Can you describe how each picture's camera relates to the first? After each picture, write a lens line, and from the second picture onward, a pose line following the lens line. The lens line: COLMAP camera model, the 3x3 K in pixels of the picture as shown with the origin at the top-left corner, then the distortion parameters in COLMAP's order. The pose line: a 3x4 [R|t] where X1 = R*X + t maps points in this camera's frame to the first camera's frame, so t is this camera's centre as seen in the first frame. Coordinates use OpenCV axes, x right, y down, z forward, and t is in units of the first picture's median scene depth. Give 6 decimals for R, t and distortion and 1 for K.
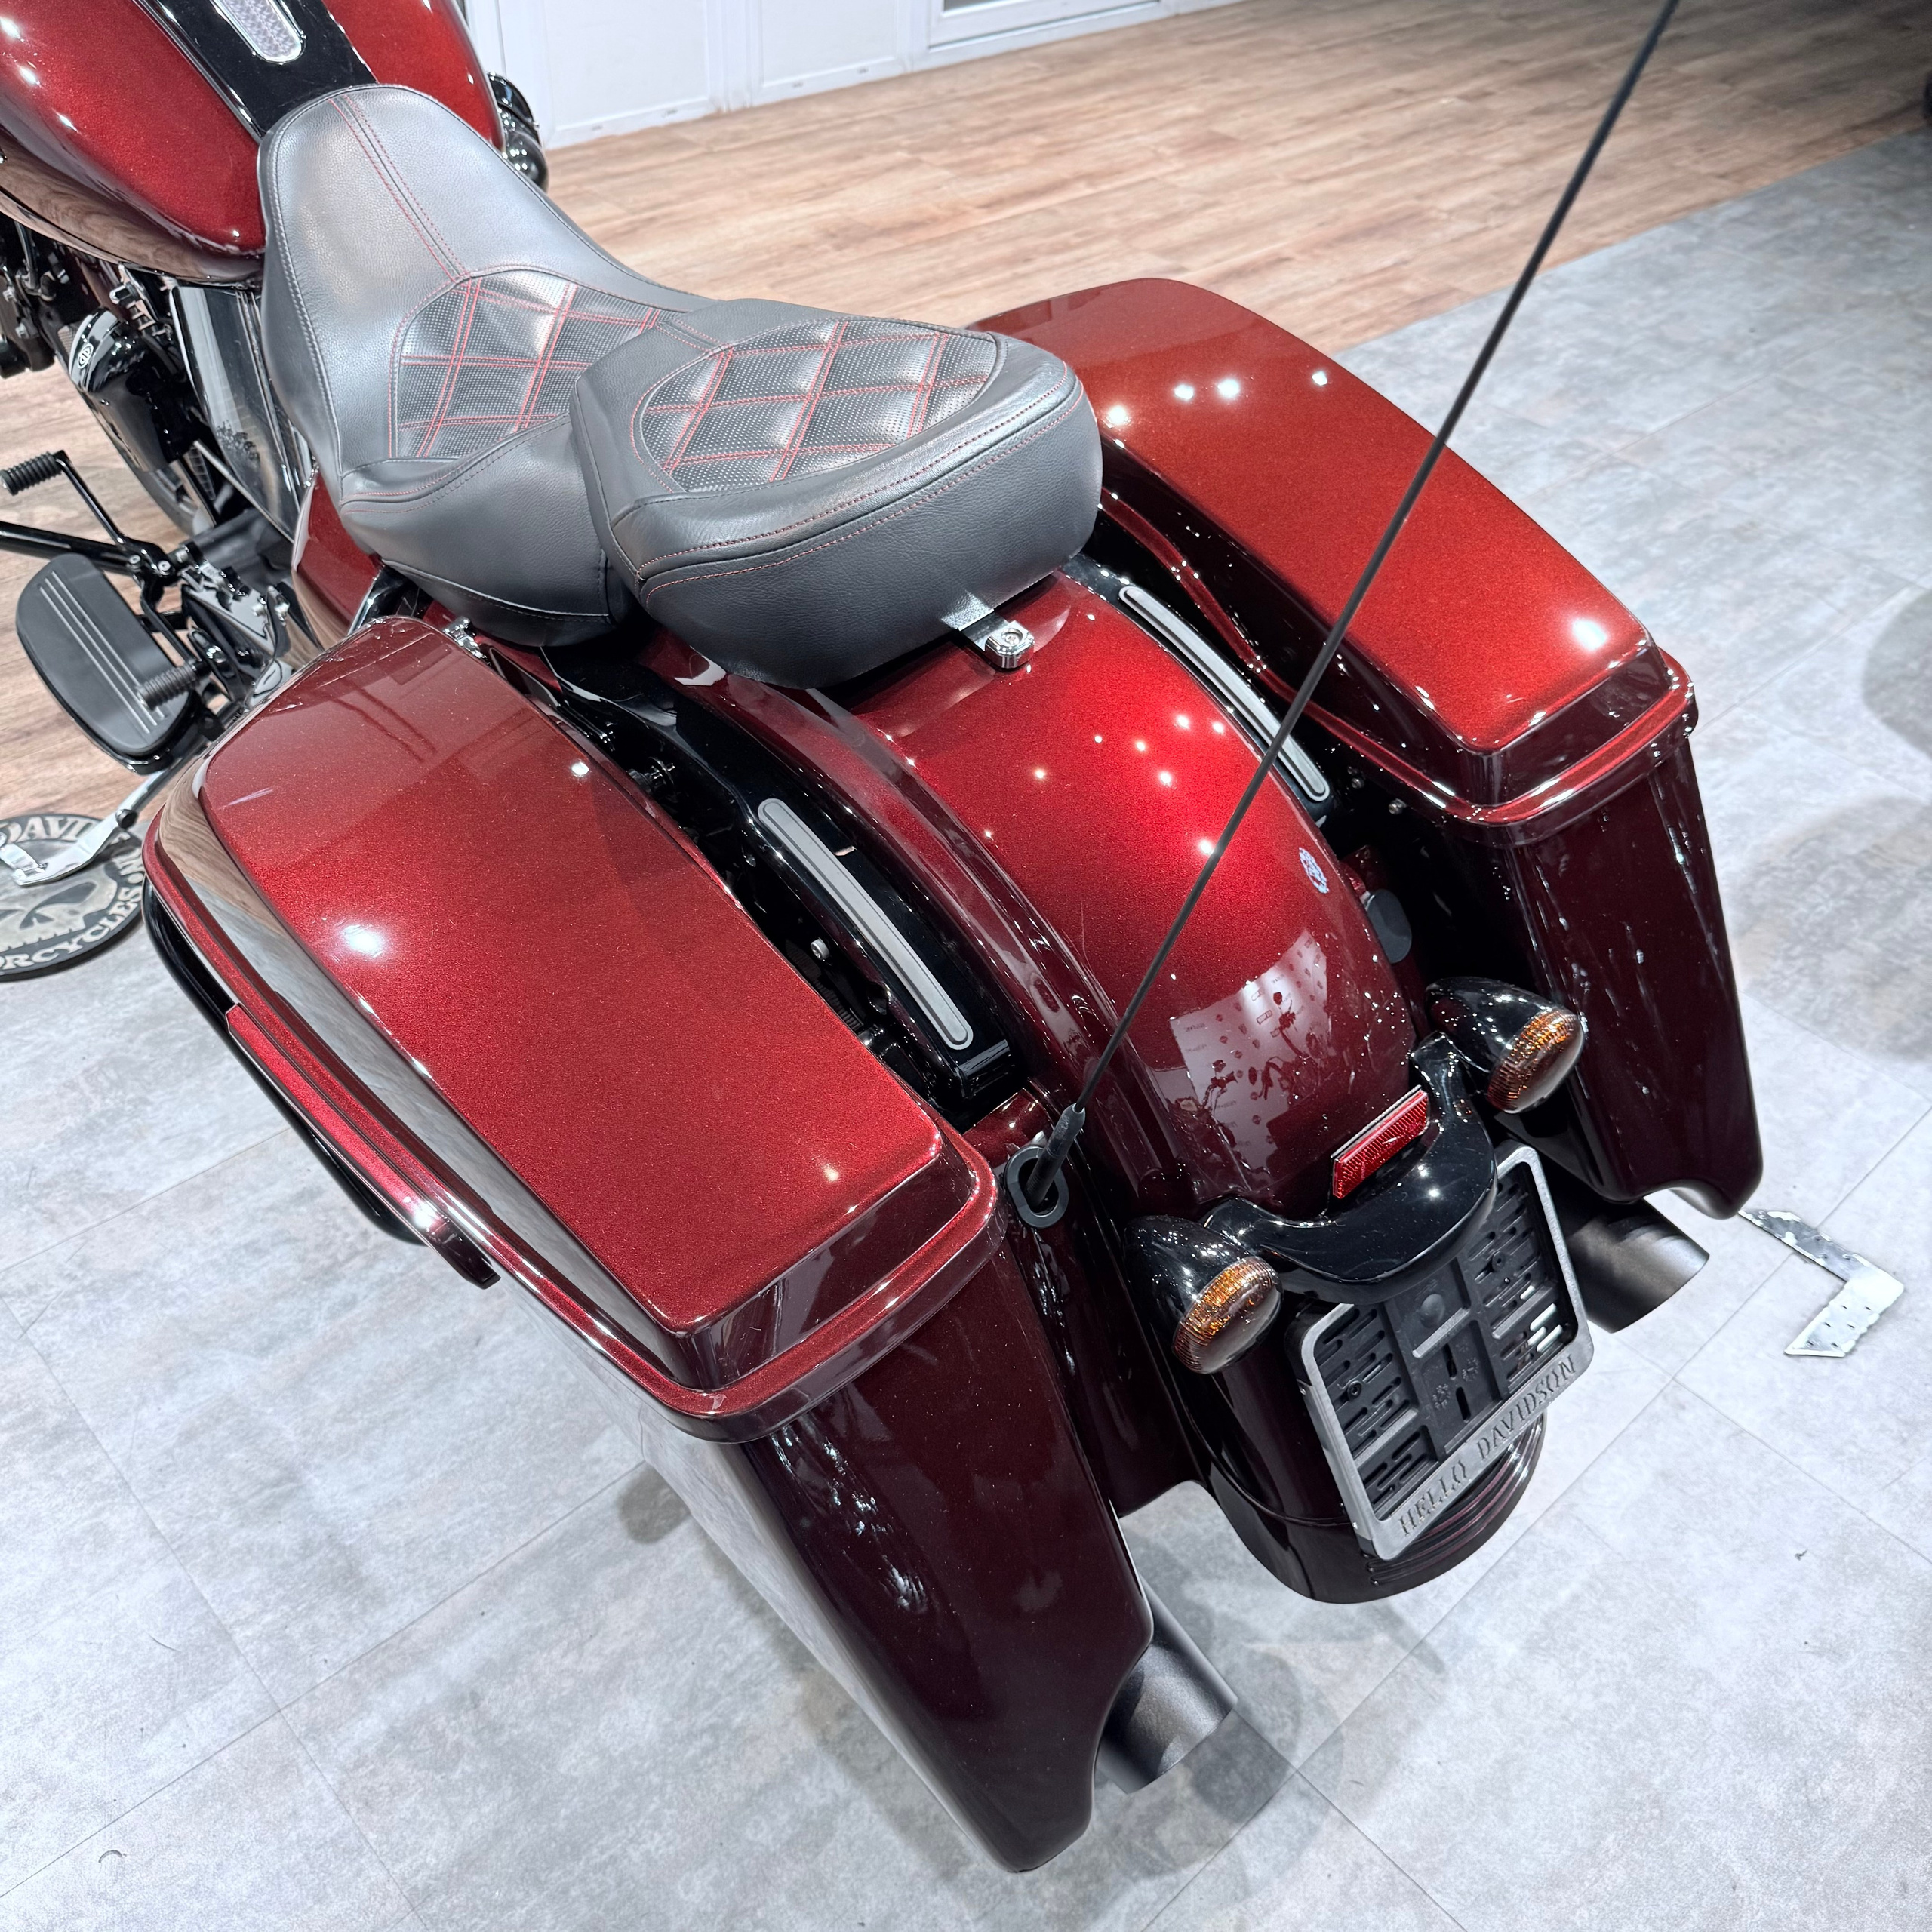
lens RADIAL K [[1821.3, 0, 999.8], [0, 1821.3, 992.4], [0, 0, 1]] dist [-0.013065, 0.000000]
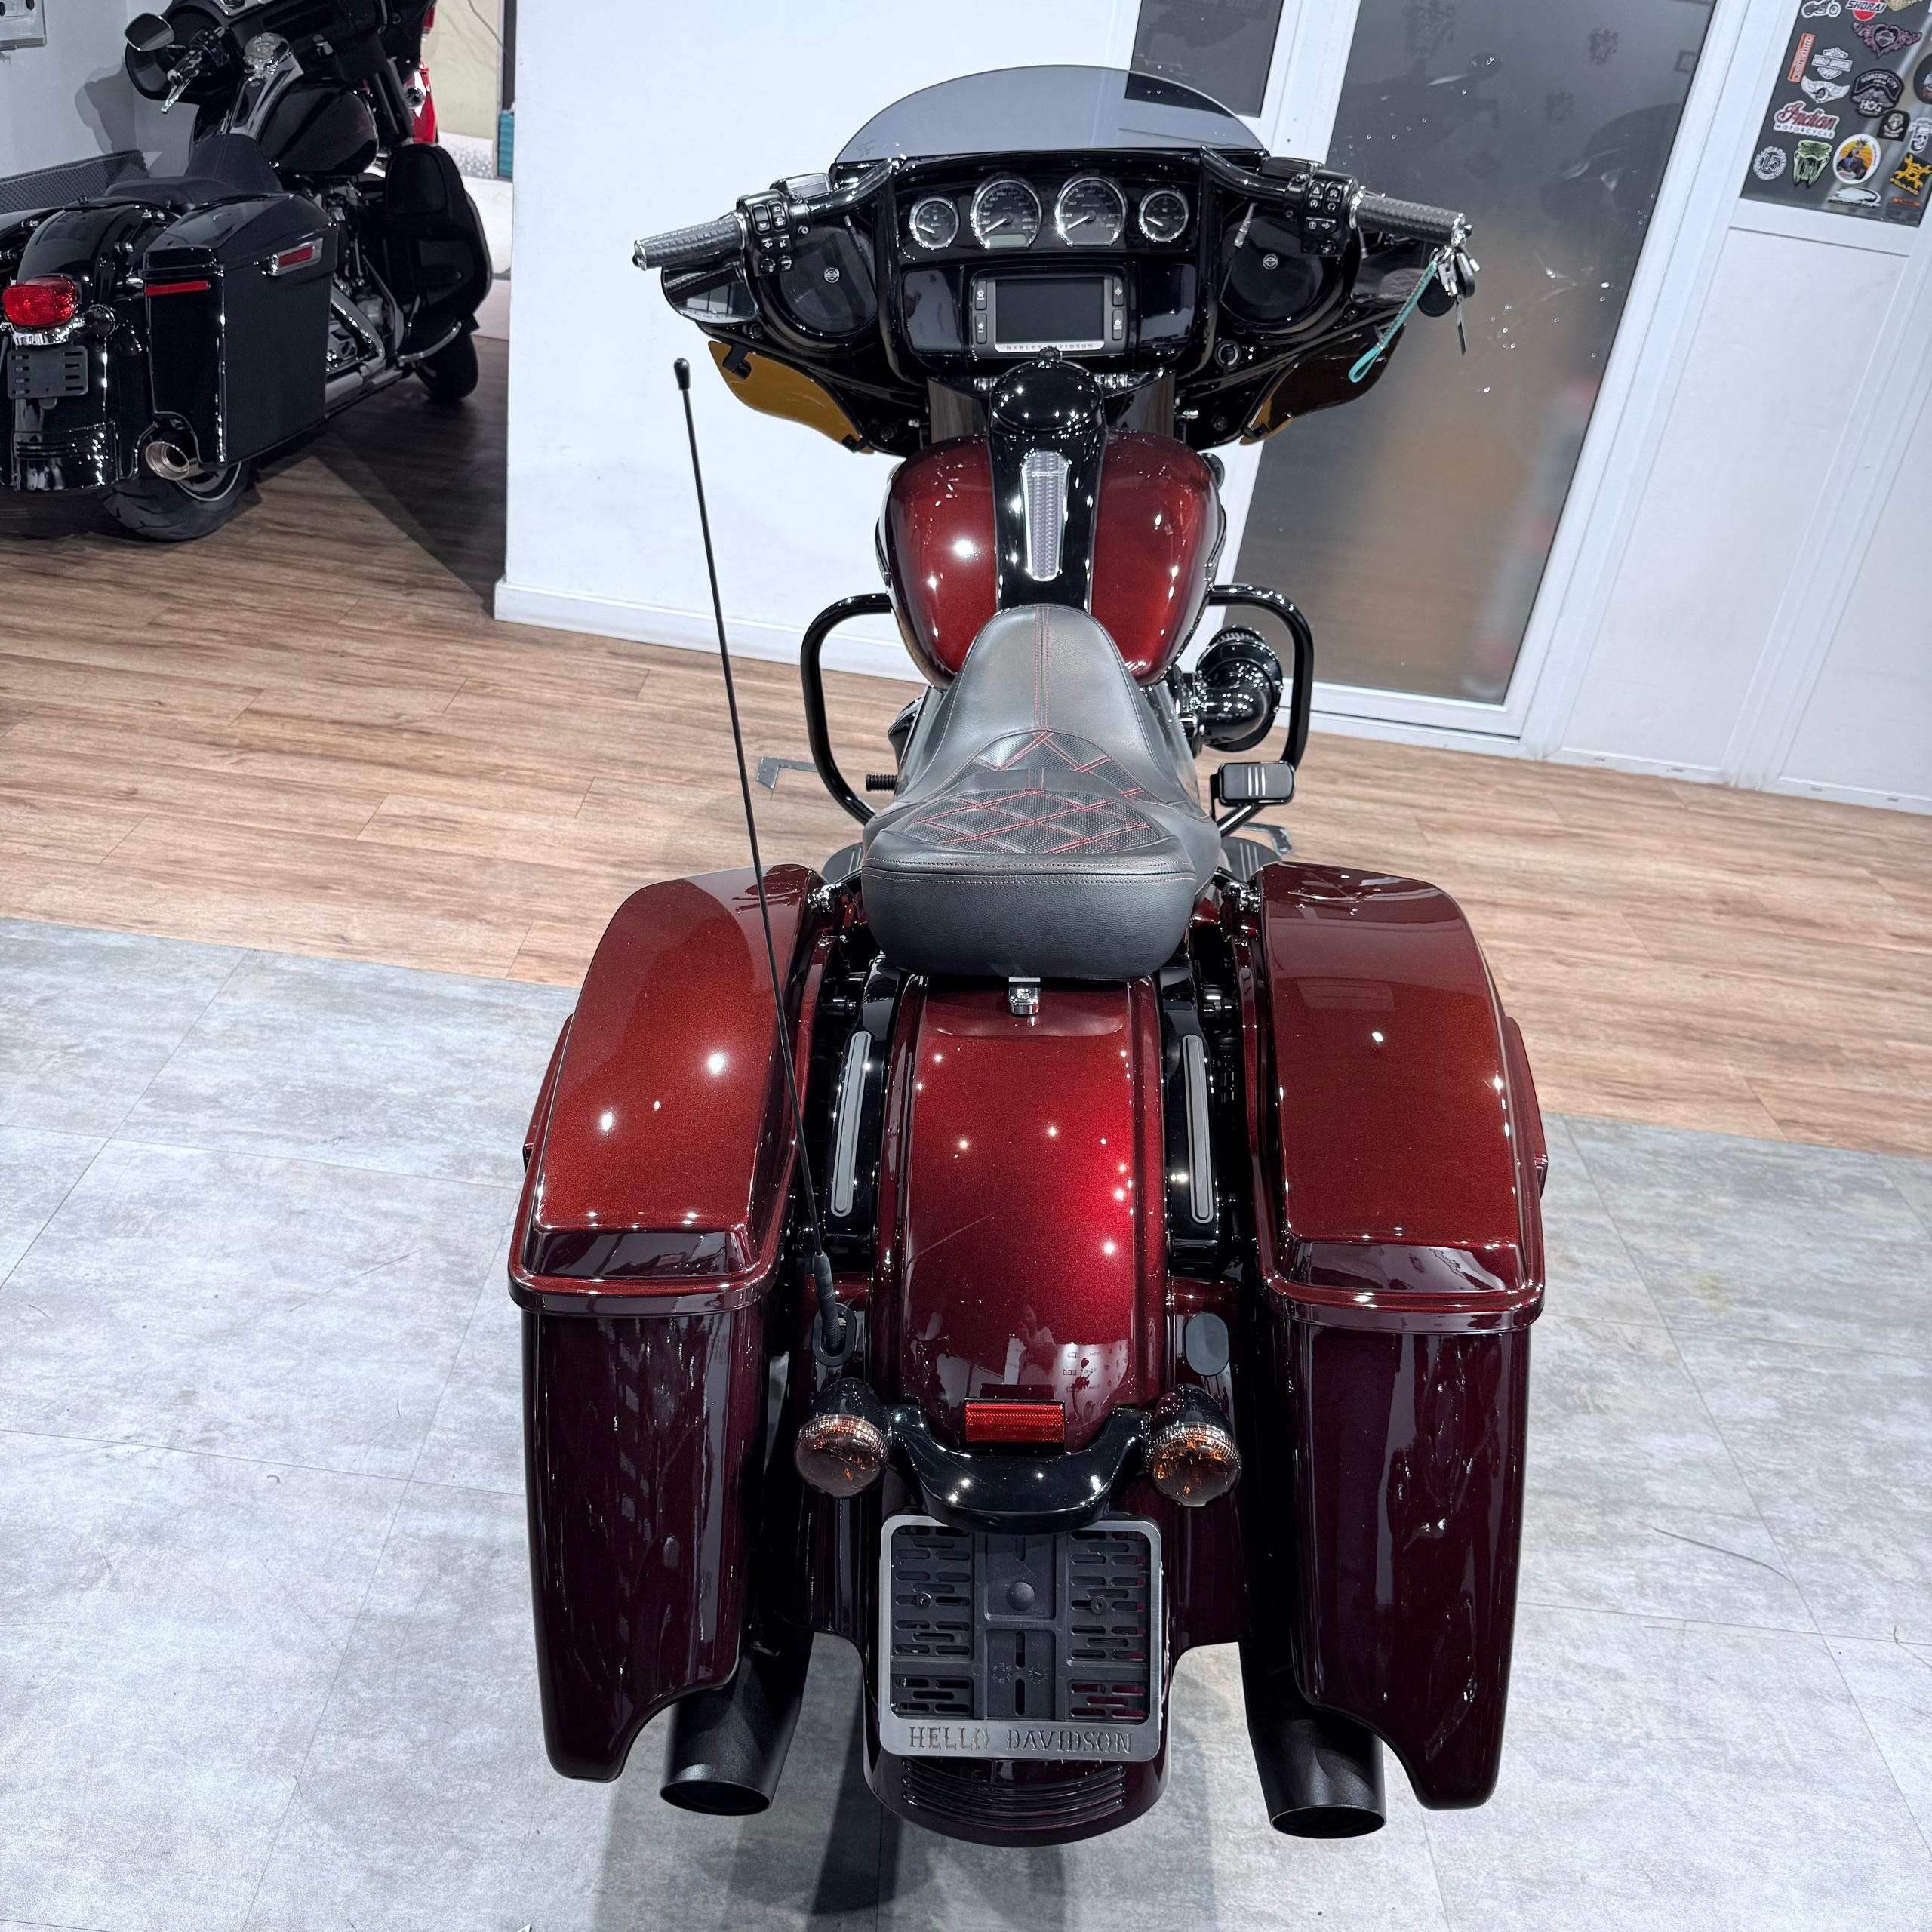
lens RADIAL K [[1821.3, 0, 958.8], [0, 1821.3, 974.5], [0, 0, 1]] dist [-0.013065, 0.000000]
pose [[0.719385, 0.376184, -0.583927, 0.399472], [-0.537123, 0.834305, -0.124237, -0.005472], [0.440437, 0.403015, 0.802244, -0.084208]]
